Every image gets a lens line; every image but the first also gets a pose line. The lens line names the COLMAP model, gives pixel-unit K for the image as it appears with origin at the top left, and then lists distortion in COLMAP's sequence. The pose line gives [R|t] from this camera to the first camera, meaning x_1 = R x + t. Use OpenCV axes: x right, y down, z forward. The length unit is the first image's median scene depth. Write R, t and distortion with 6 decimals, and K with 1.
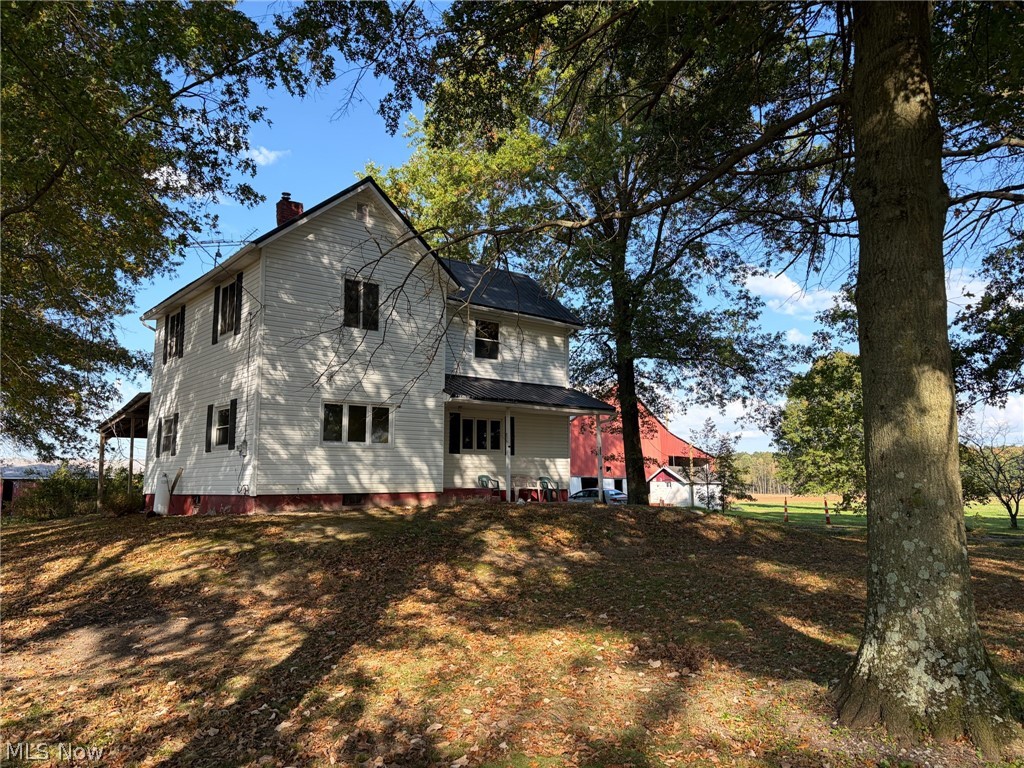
lens RADIAL K [[786.7, 0, 510.7], [0, 786.7, 383.2], [0, 0, 1]] dist [0.002675, -0.052261]
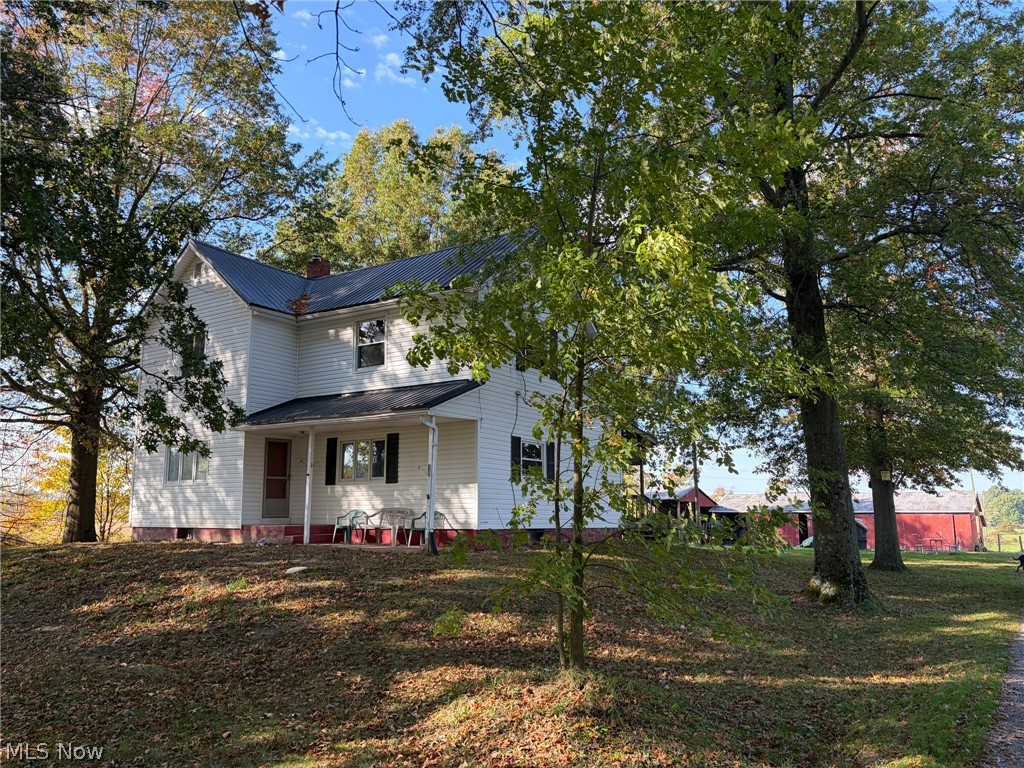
lens RADIAL K [[786.7, 0, 510.7], [0, 786.7, 383.2], [0, 0, 1]] dist [0.002675, -0.052261]
pose [[0.254165, -0.151728, -0.955185, 0.959483], [0.118639, 0.985050, -0.124903, 0.128933], [0.959857, -0.081576, 0.268366, 1.121091]]
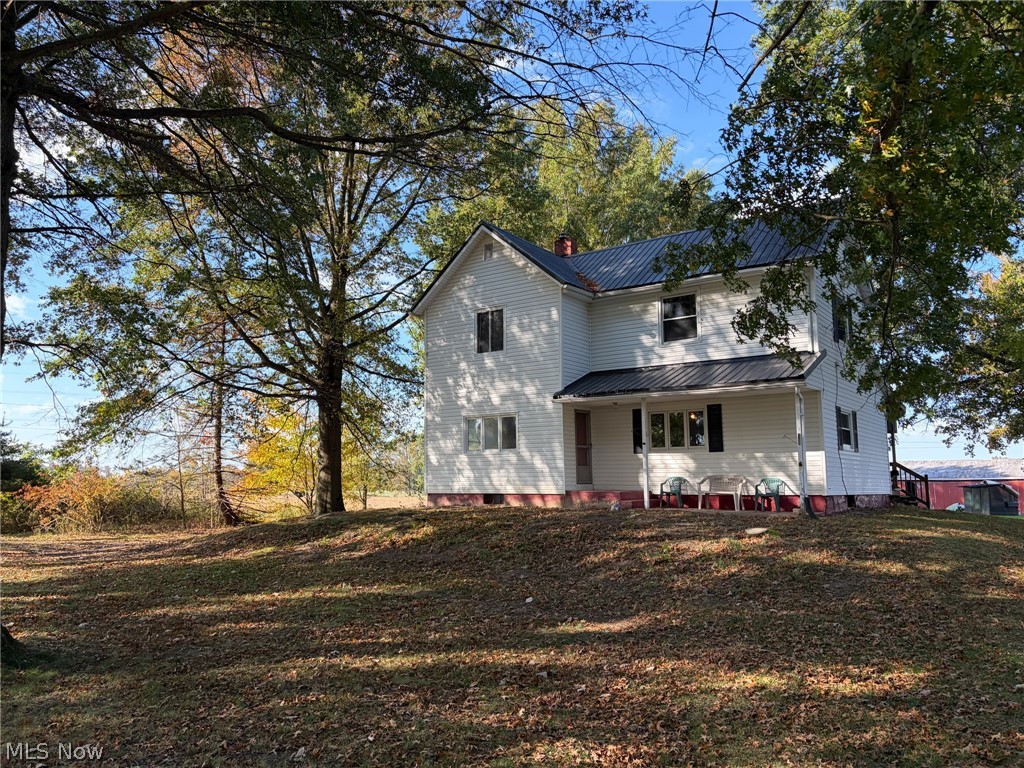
lens RADIAL K [[786.7, 0, 510.7], [0, 786.7, 383.2], [0, 0, 1]] dist [0.002675, -0.052261]
pose [[0.156697, -0.118380, -0.980527, 0.935591], [0.119324, 0.987788, -0.100187, 0.095949], [0.980412, -0.101301, 0.168908, 0.820419]]
